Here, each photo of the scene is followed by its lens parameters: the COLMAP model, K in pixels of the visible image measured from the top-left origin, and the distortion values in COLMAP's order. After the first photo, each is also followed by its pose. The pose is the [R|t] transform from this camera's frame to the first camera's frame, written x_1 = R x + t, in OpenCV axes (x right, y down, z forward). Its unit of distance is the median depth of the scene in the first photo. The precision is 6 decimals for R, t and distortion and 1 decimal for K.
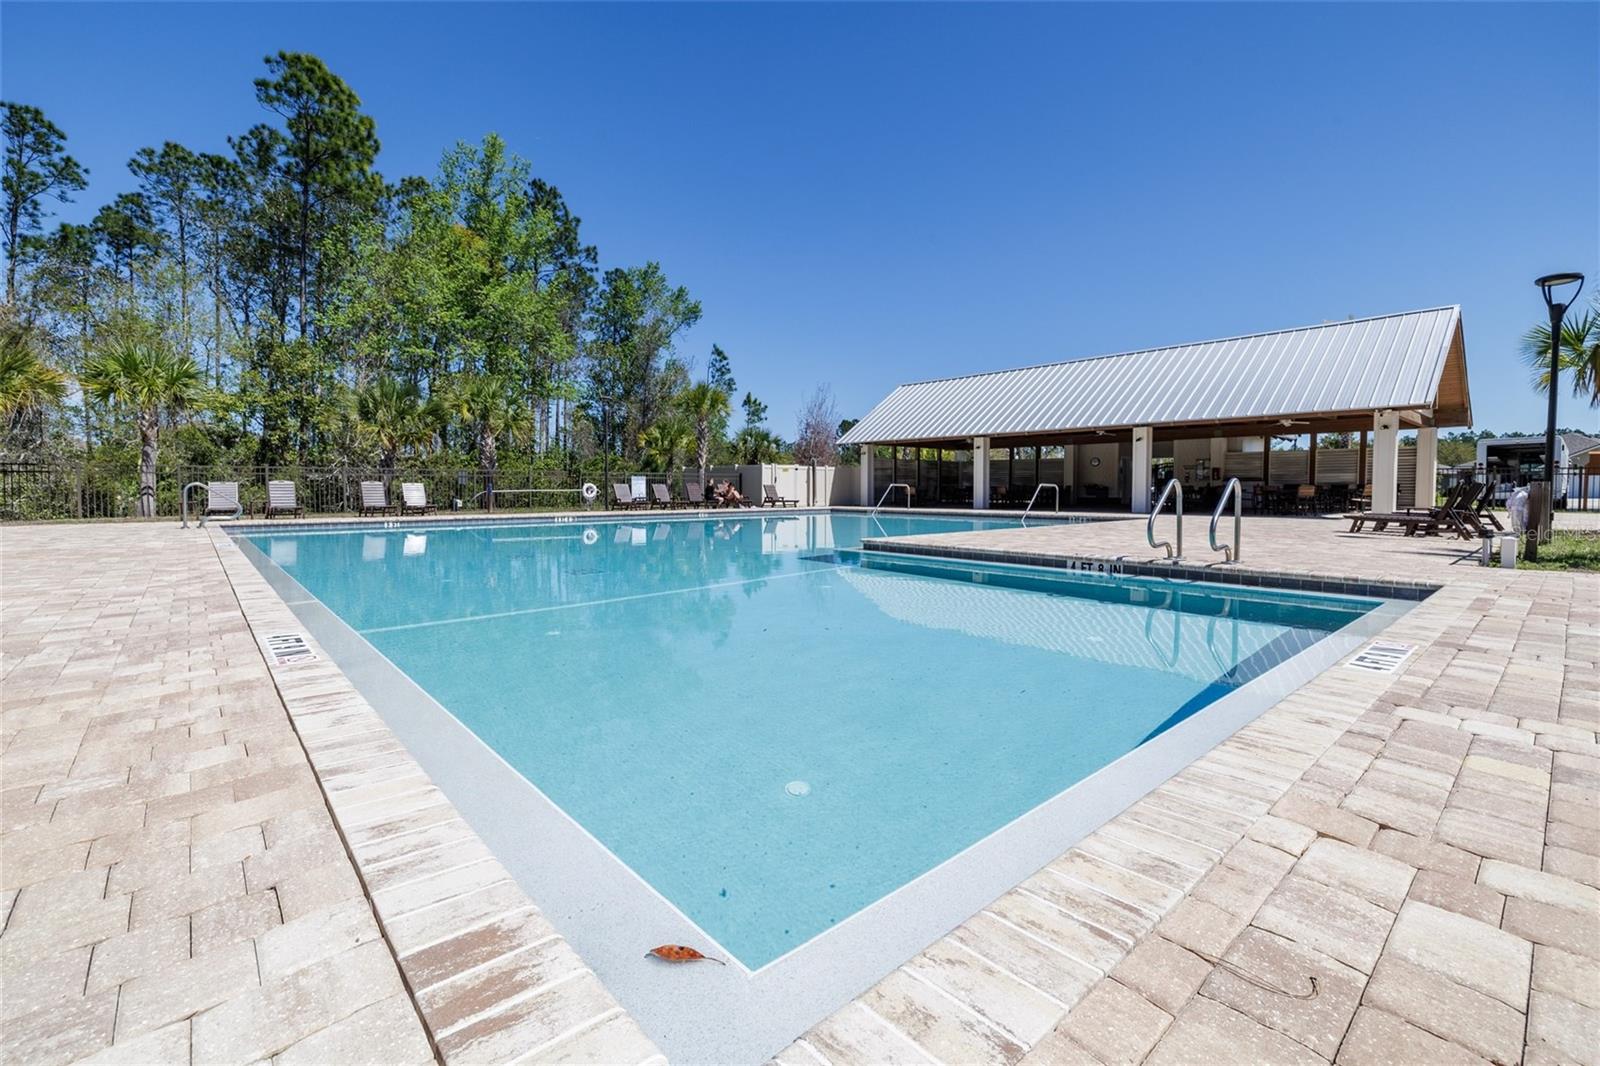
lens RADIAL K [[698.6, 0, 800.0], [0, 698.6, 533.0], [0, 0, 1]] dist [-0.000547, -0.000140]
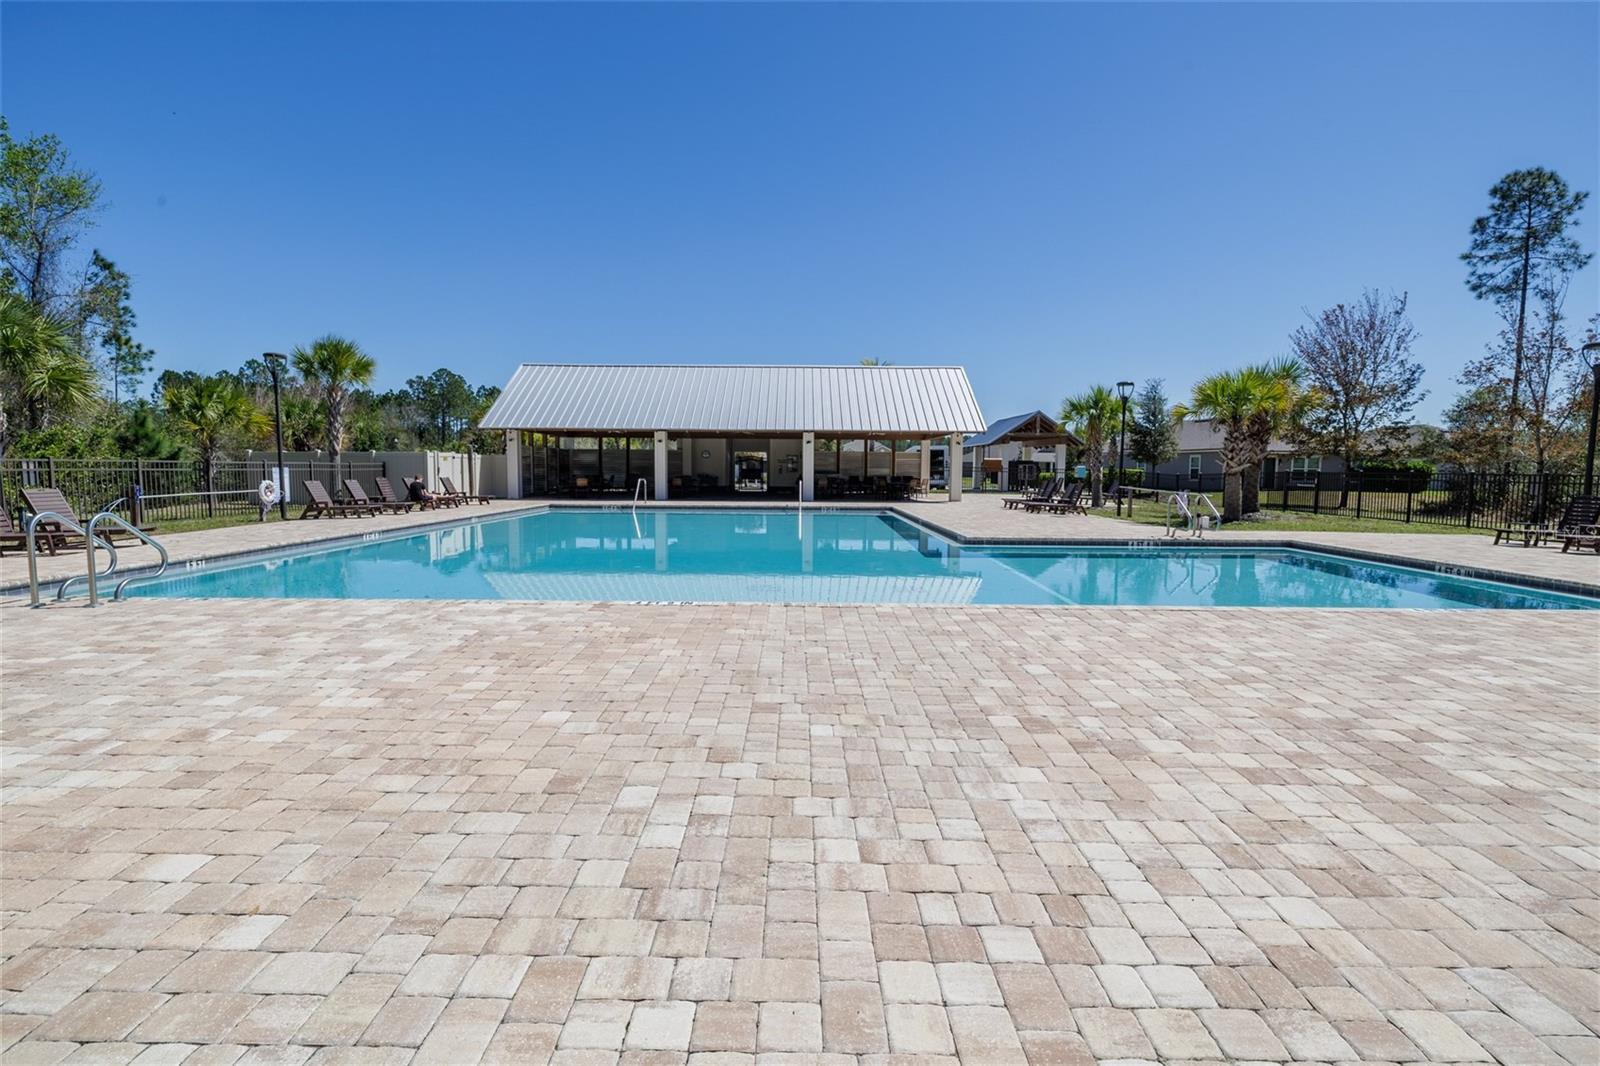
lens RADIAL K [[740.9, 0, 800.0], [0, 740.9, 533.0], [0, 0, 1]] dist [-0.001253, -0.000016]
pose [[0.668664, -0.059563, 0.741176, -0.425126], [0.038907, 0.998224, 0.045120, -0.026786], [-0.742546, -0.001333, 0.669793, 0.103625]]
